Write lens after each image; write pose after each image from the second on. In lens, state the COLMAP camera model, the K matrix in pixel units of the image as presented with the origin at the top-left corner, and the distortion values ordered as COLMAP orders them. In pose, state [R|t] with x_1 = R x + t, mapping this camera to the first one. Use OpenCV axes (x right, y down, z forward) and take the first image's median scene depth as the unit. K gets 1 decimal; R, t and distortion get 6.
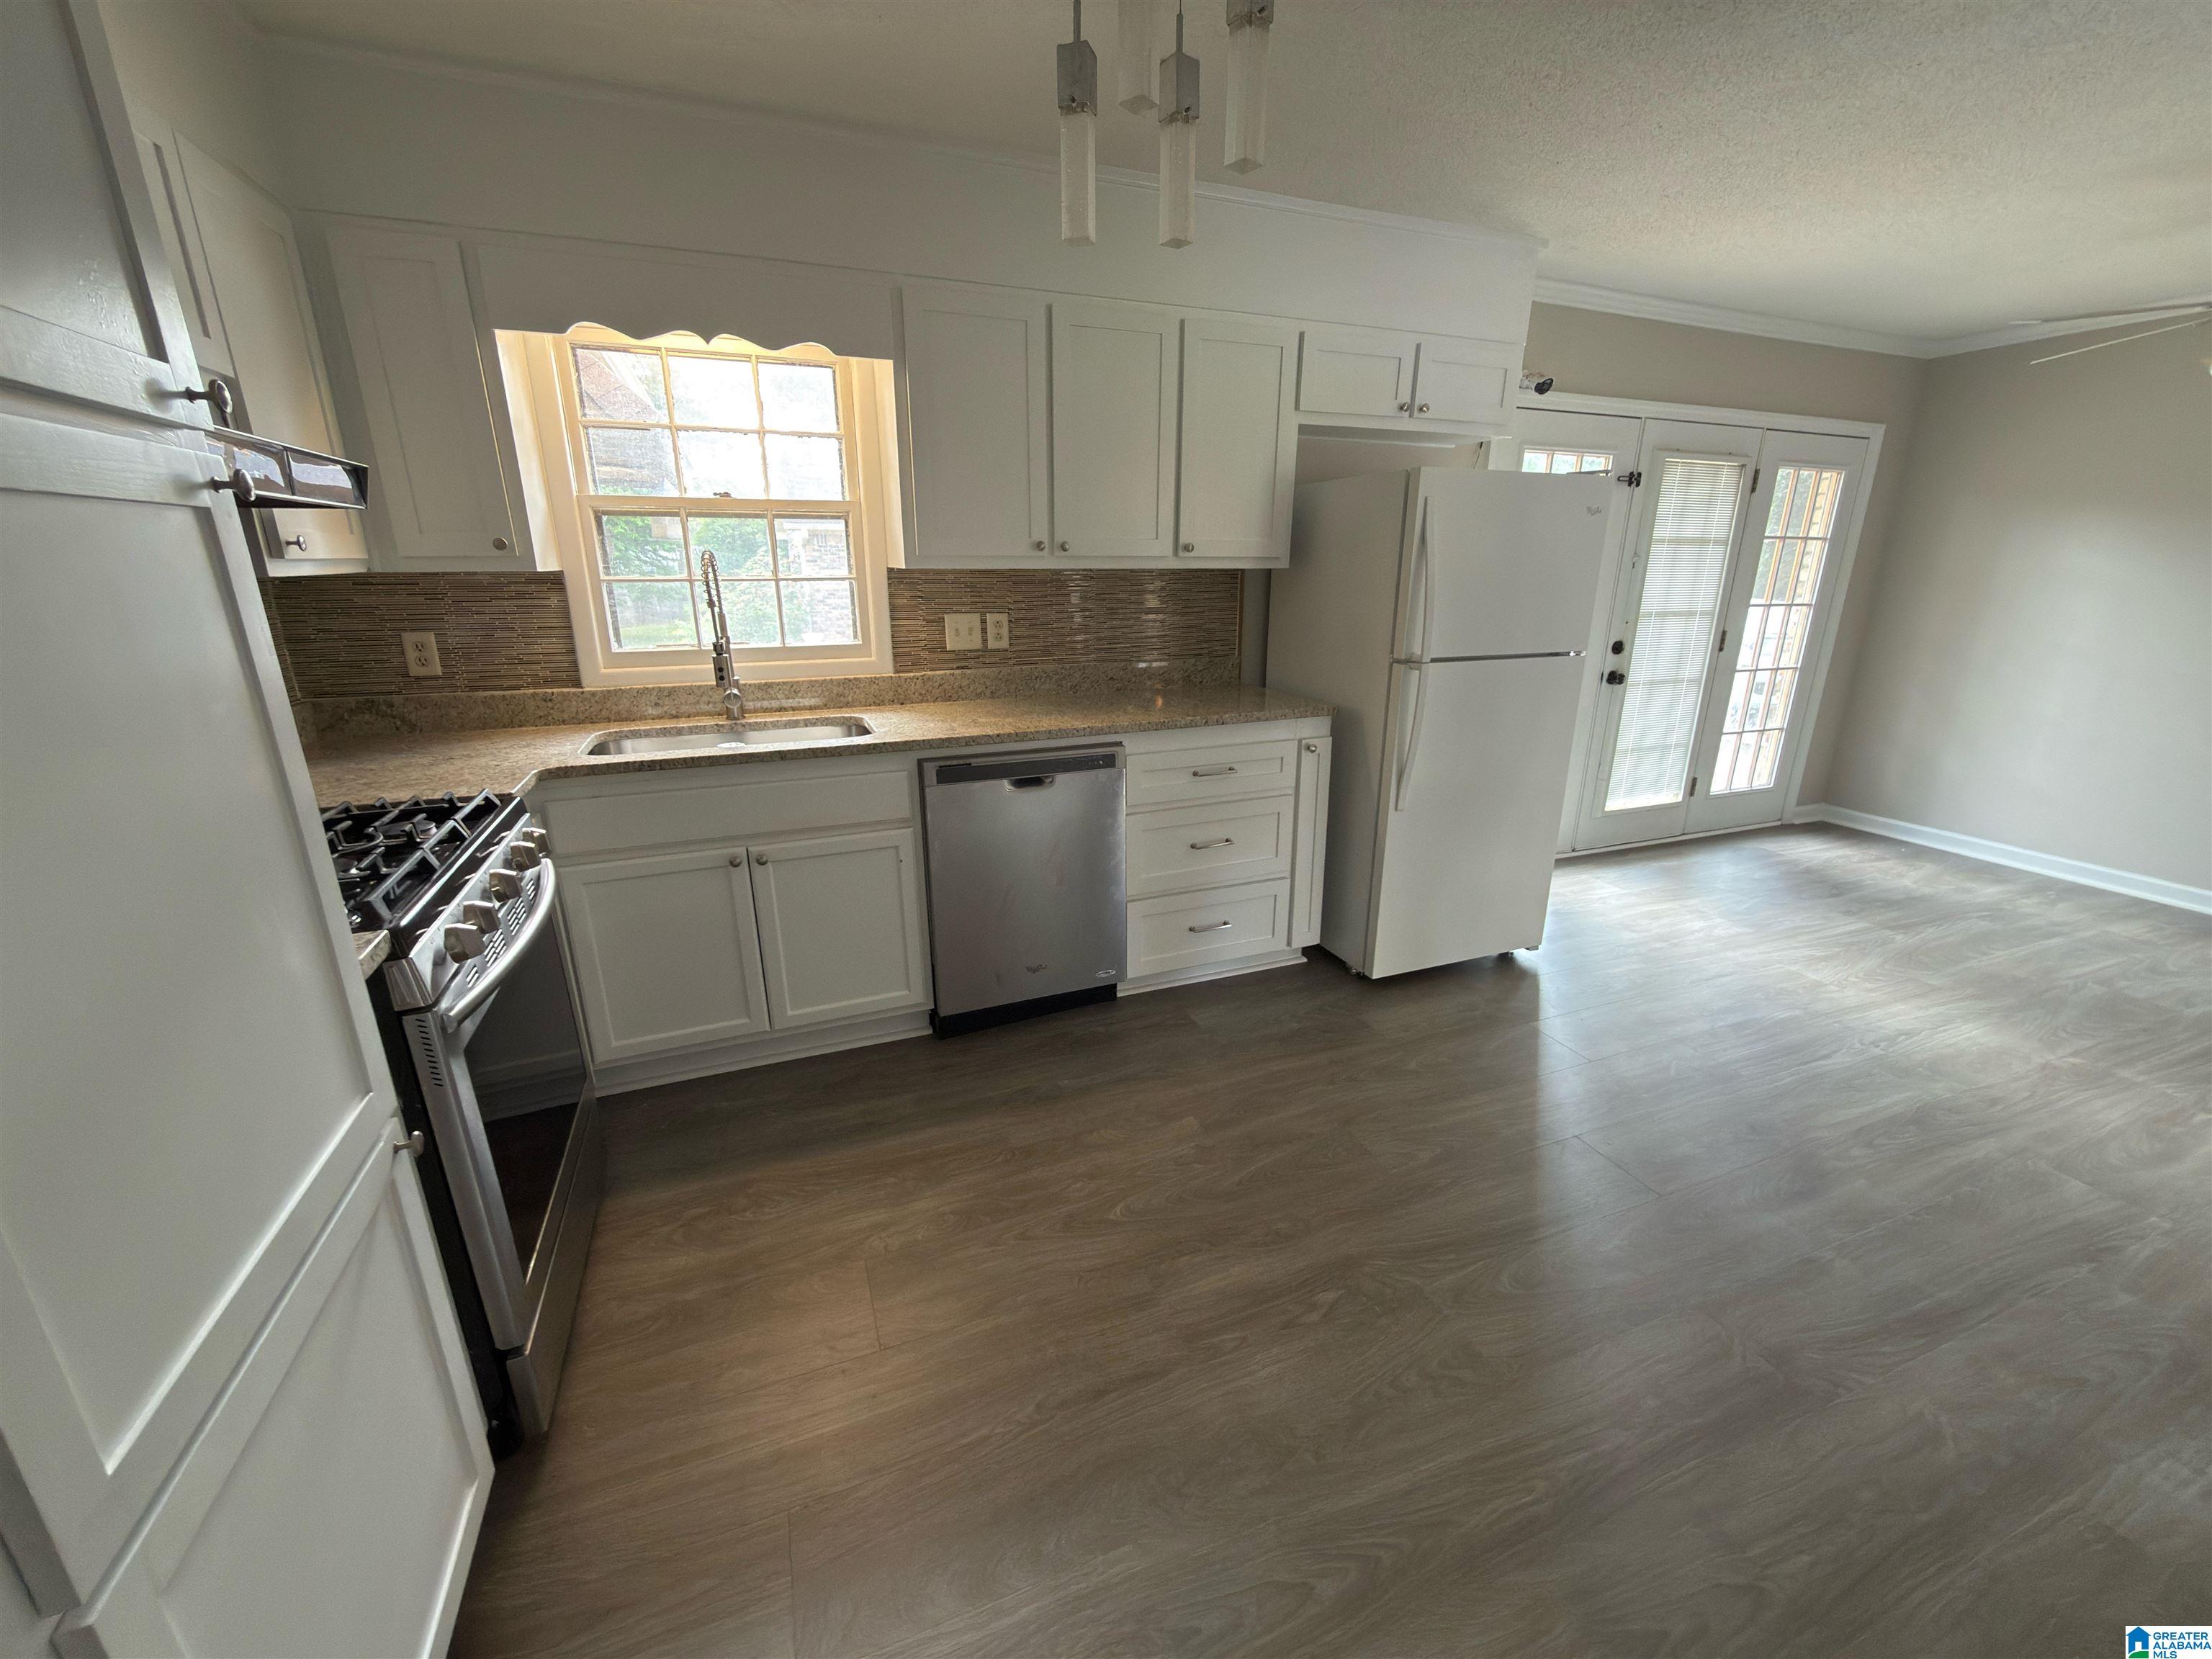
lens RADIAL K [[880.6, 0, 1109.9], [0, 880.6, 825.2], [0, 0, 1]] dist [0.001149, -0.000087]
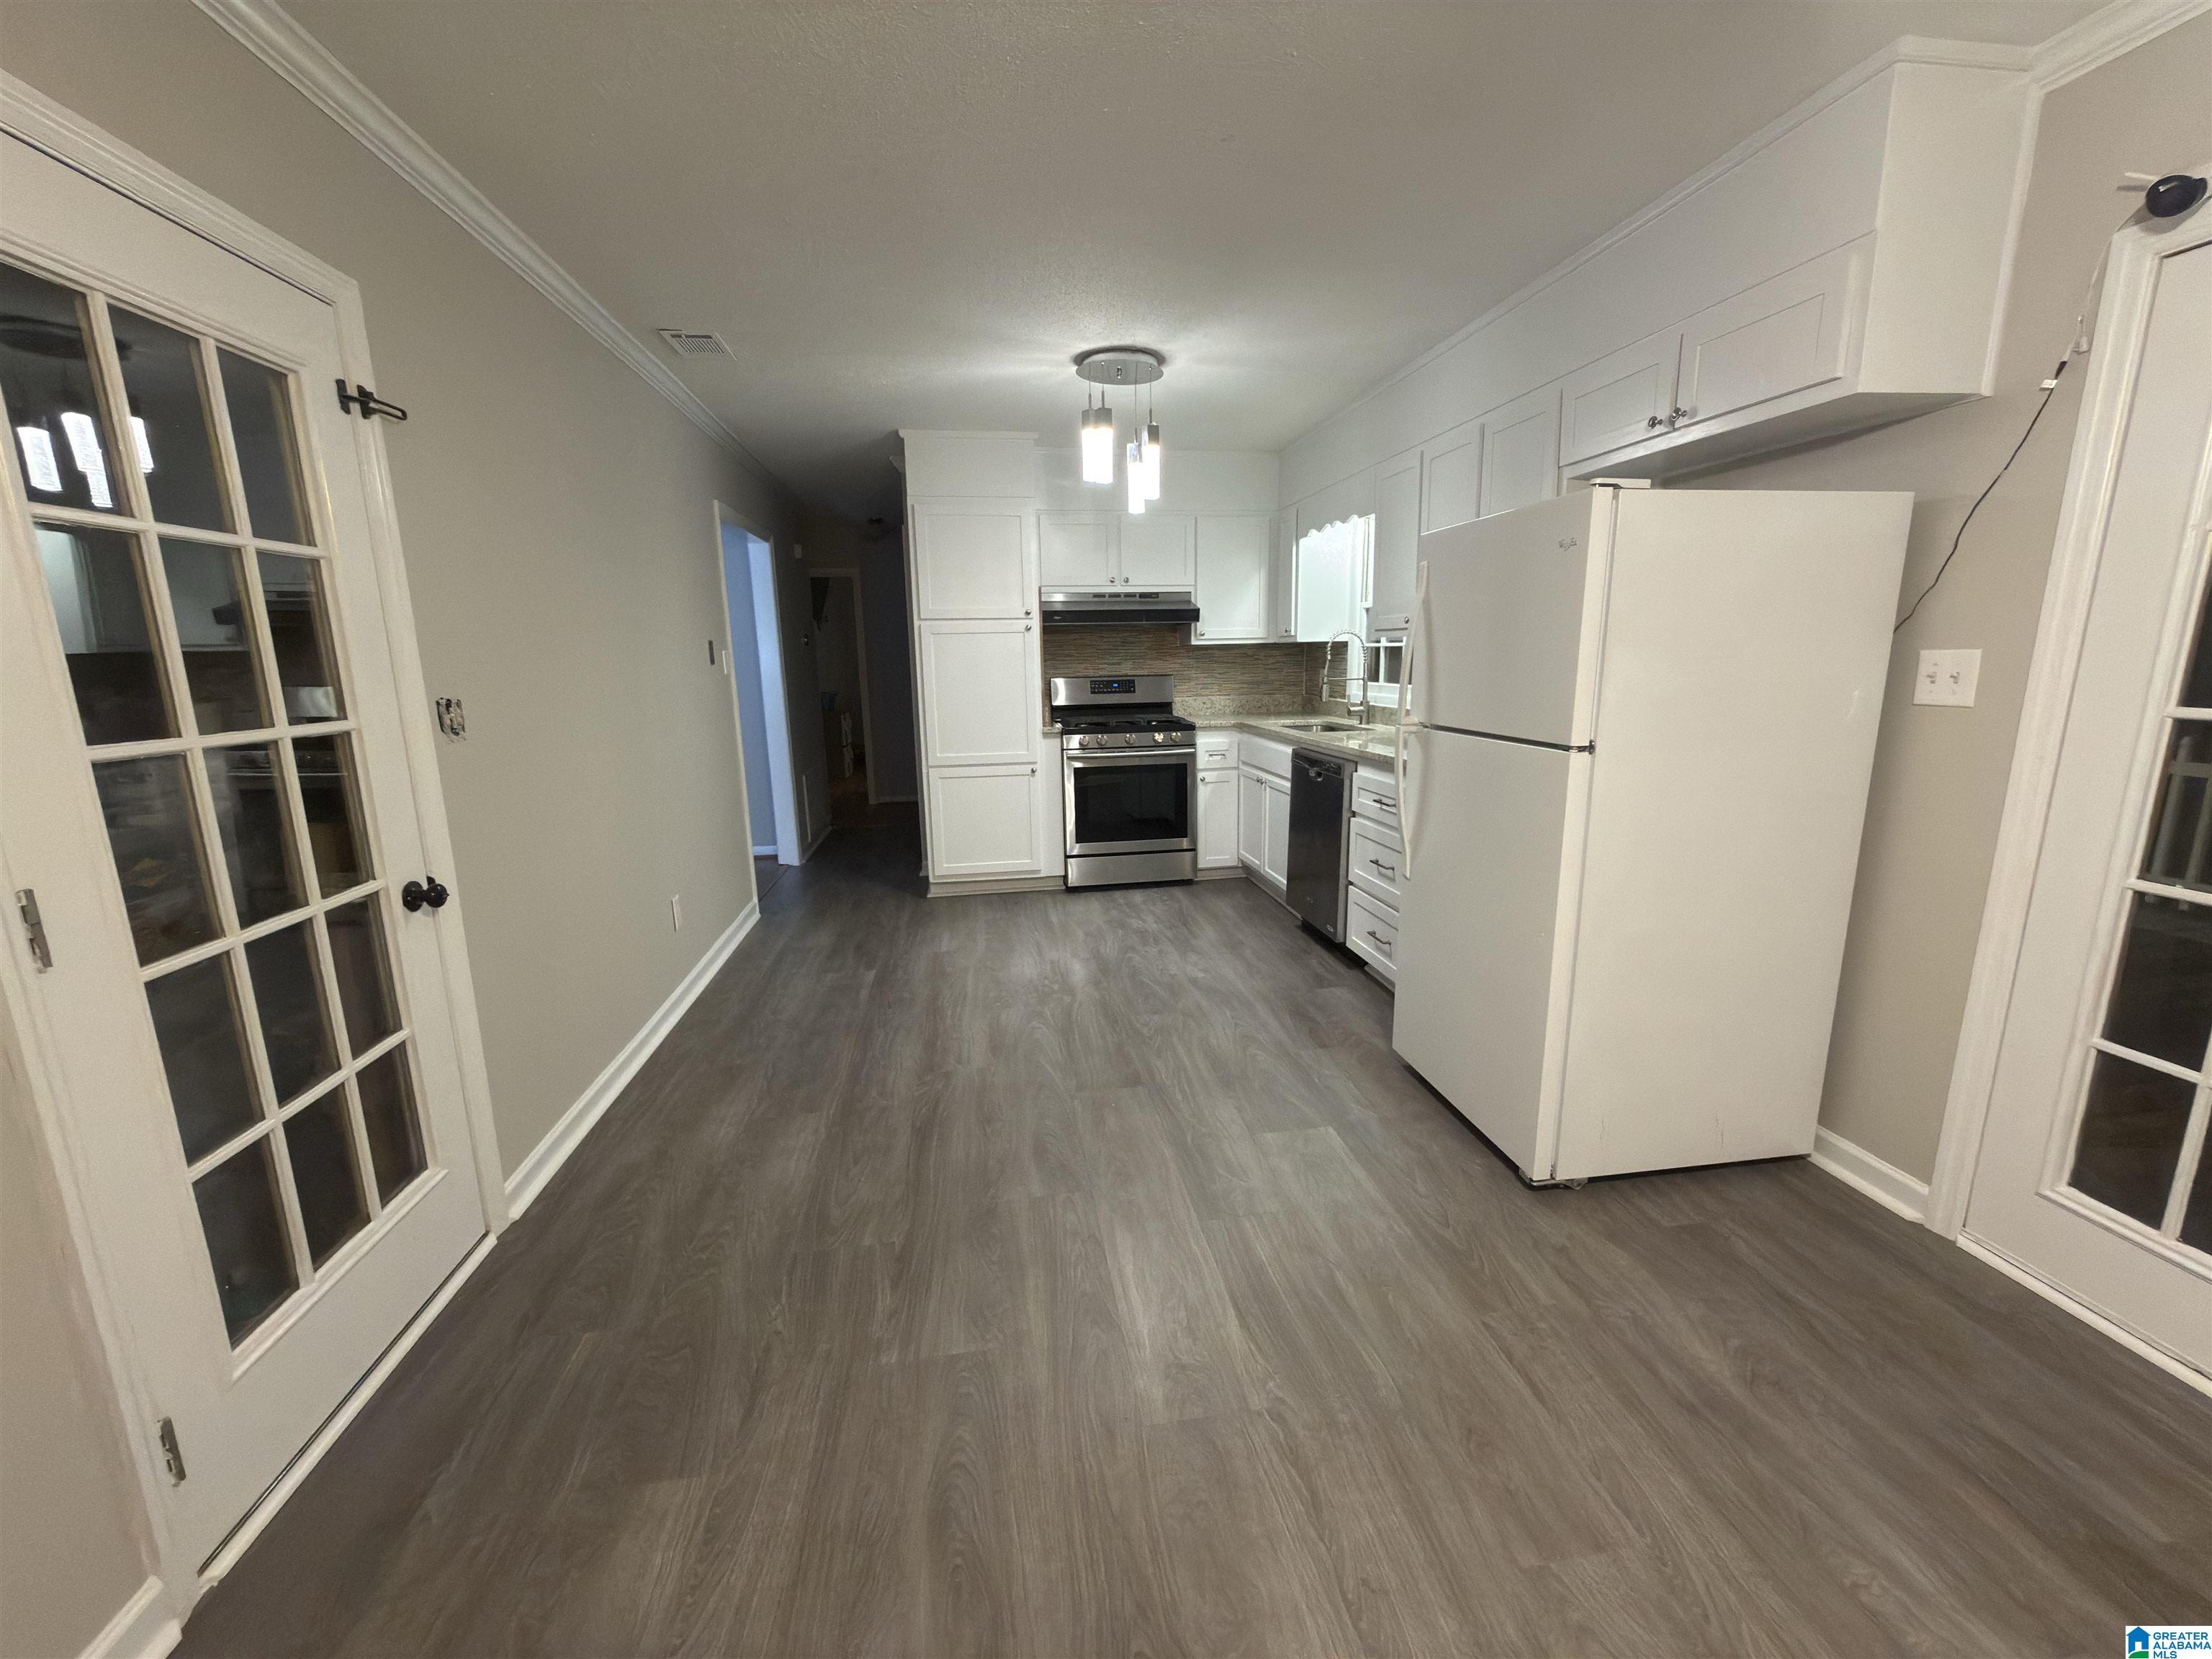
lens RADIAL K [[880.6, 0, 1109.9], [0, 880.6, 825.2], [0, 0, 1]] dist [0.001149, -0.000087]
pose [[-0.223038, 0.191975, -0.955719, 1.428970], [-0.264237, 0.931804, 0.248837, -0.244284], [0.938314, 0.308037, -0.157101, 0.897930]]
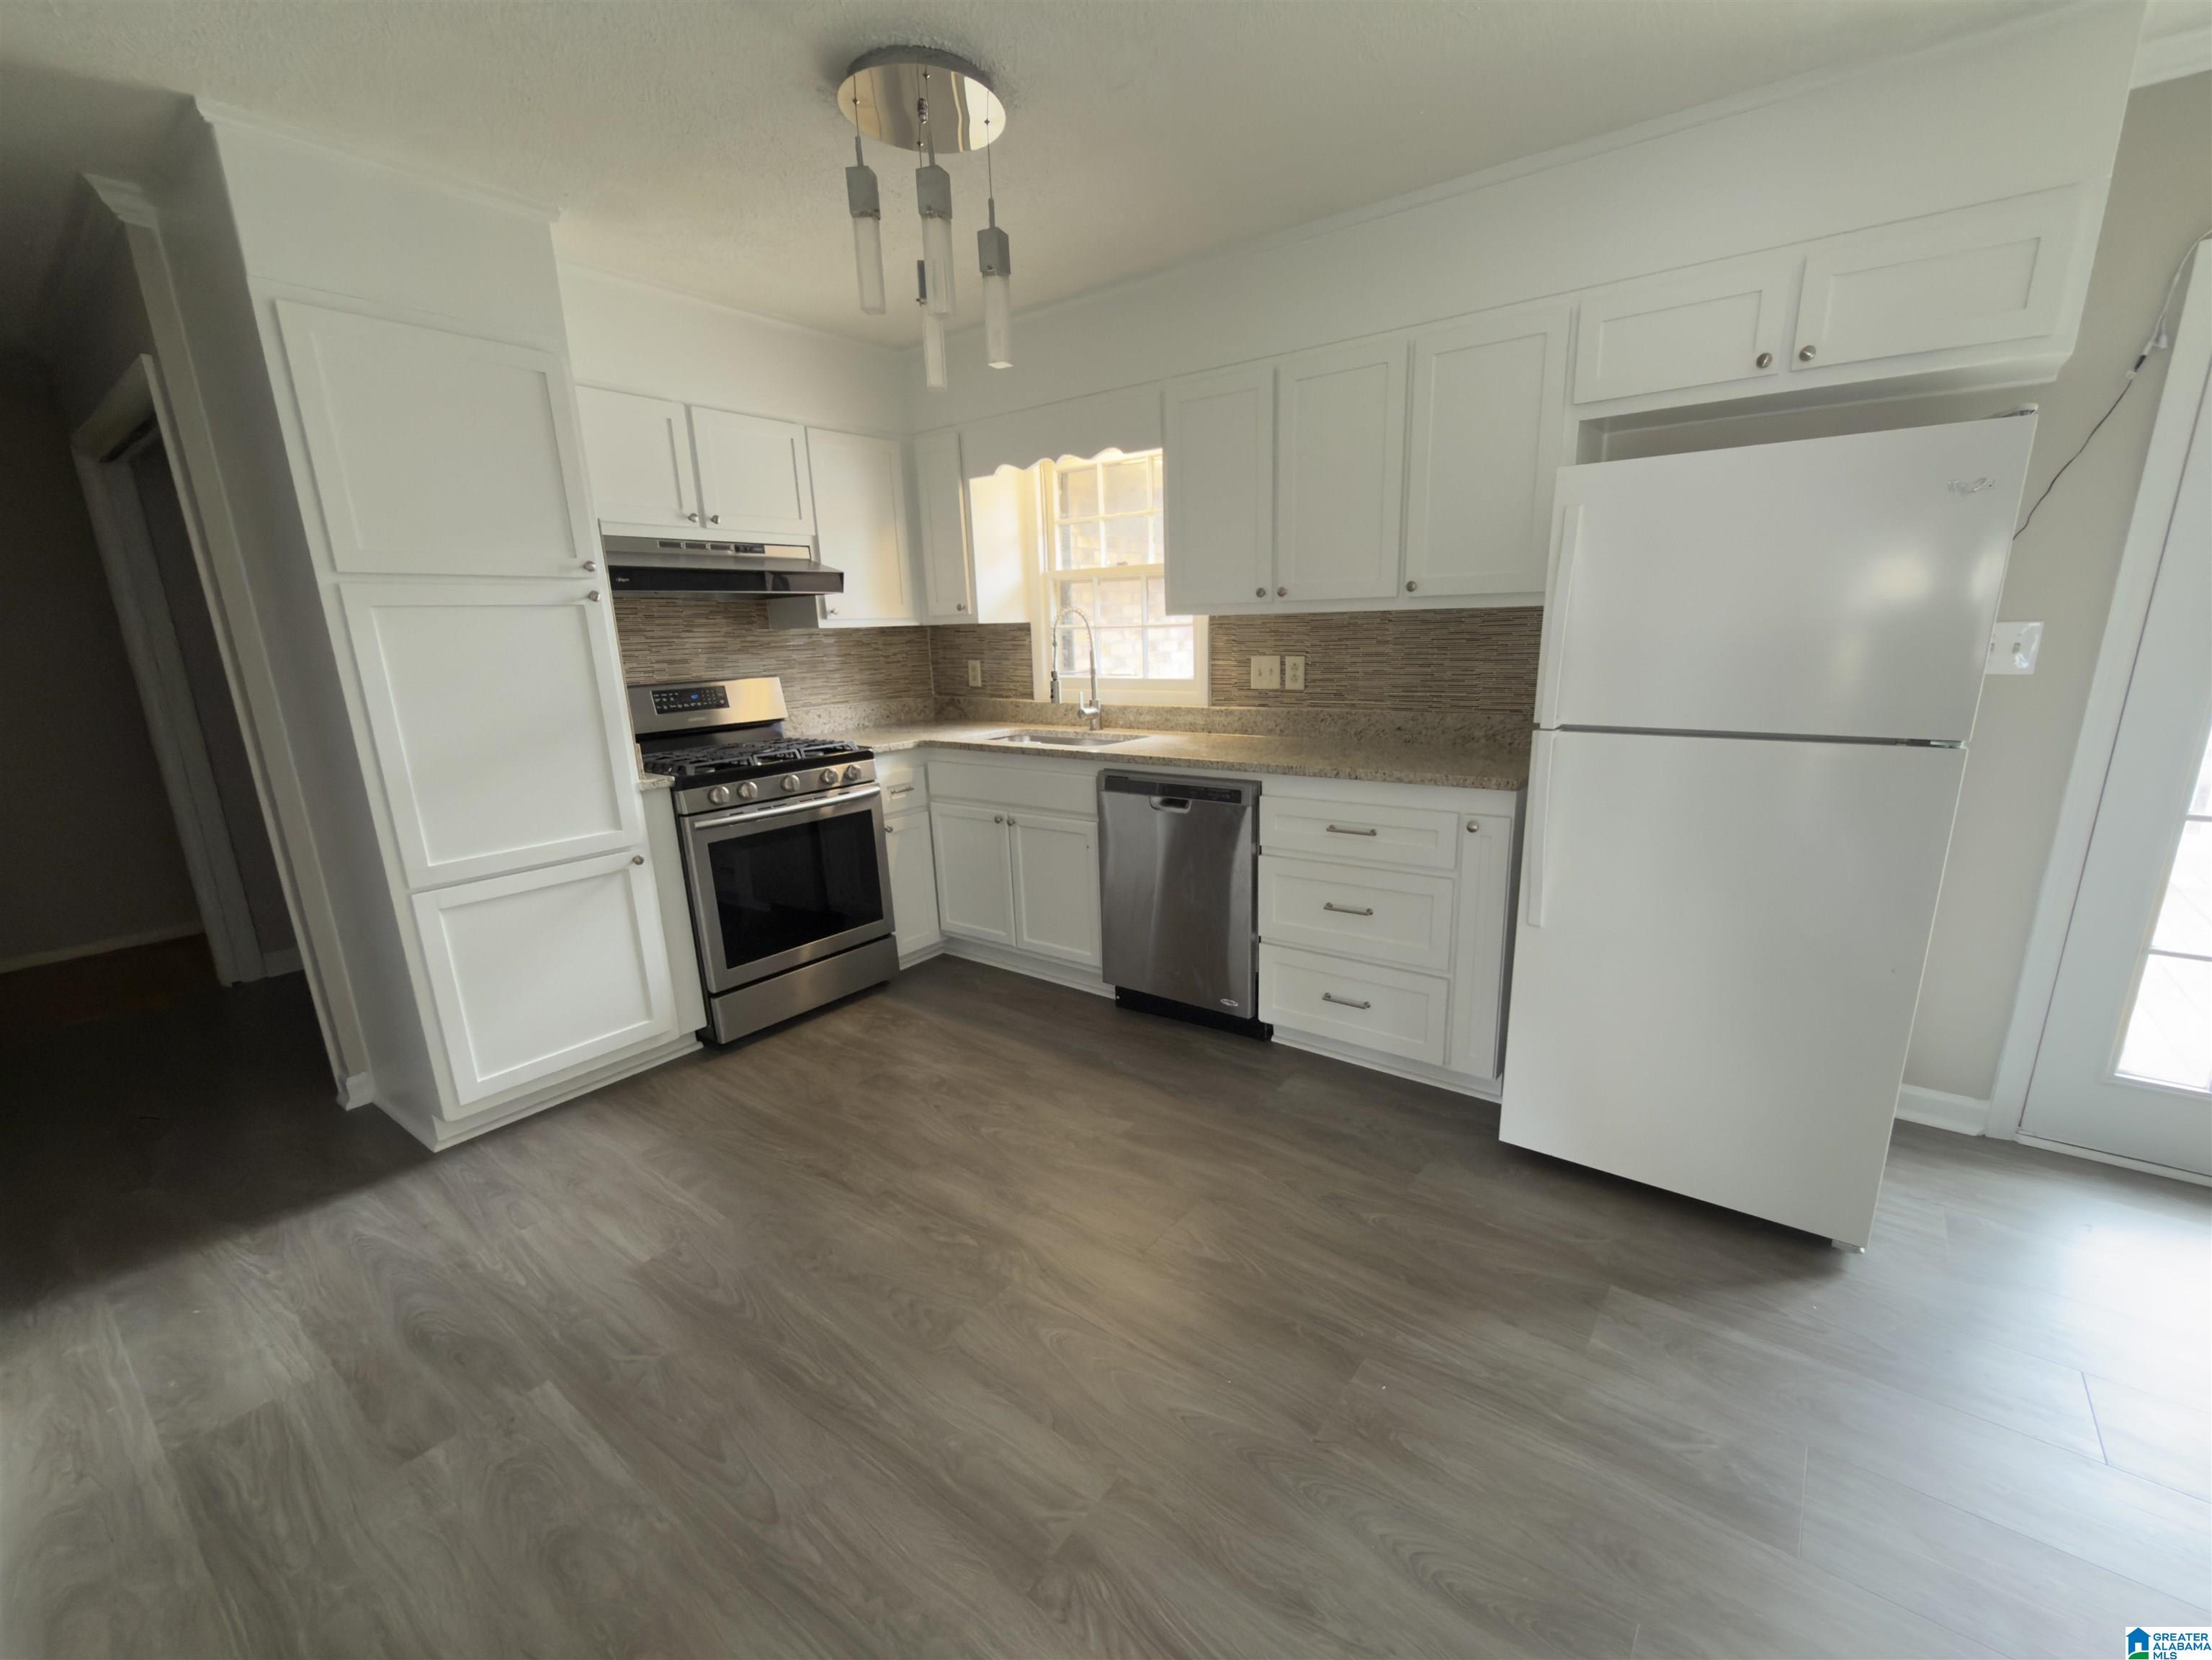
lens RADIAL K [[933.4, 0, 1131.5], [0, 933.4, 872.0], [0, 0, 1]] dist [-0.001266, -0.000647]
pose [[0.519133, 0.207659, -0.829083, 0.864452], [-0.220389, 0.969755, 0.104895, -0.074627], [0.825790, 0.128266, 0.549197, 0.300164]]
